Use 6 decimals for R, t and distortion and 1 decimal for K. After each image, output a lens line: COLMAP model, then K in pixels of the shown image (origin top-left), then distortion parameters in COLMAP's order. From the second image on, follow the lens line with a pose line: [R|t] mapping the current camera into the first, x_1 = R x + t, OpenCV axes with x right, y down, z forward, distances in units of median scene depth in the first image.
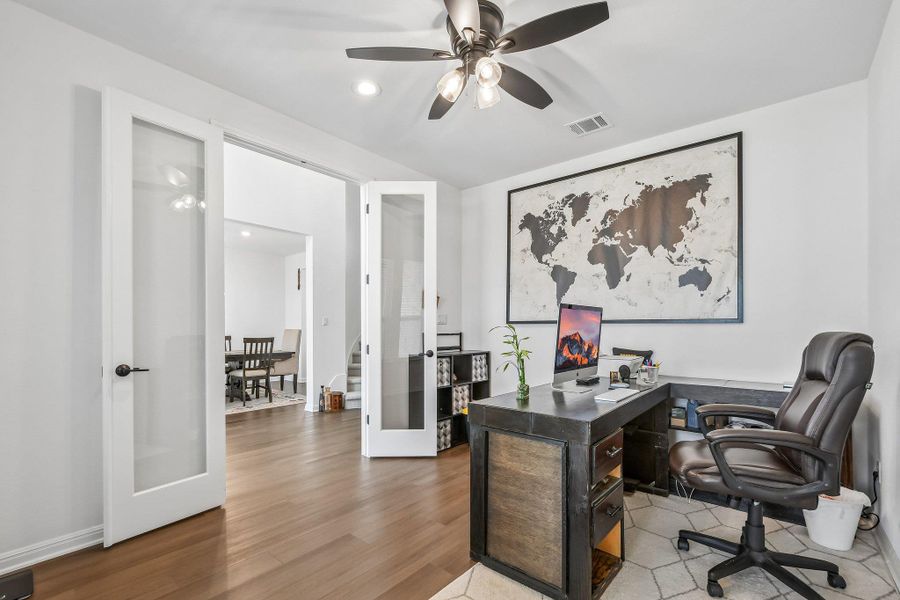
lens RADIAL K [[398.9, 0, 451.8], [0, 398.9, 324.4], [0, 0, 1]] dist [0.012624, -0.000122]
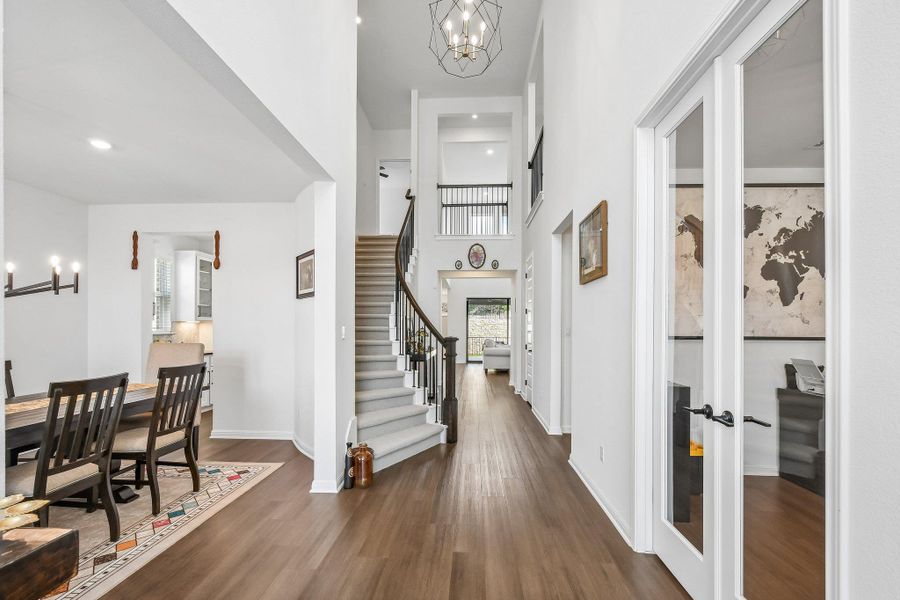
lens RADIAL K [[398.9, 0, 451.8], [0, 398.9, 324.4], [0, 0, 1]] dist [0.012624, -0.000122]
pose [[0.793963, 0.026368, 0.607394, -0.874692], [-0.013349, 0.999574, -0.025944, -0.005504], [-0.607819, 0.012490, 0.793977, 0.702899]]
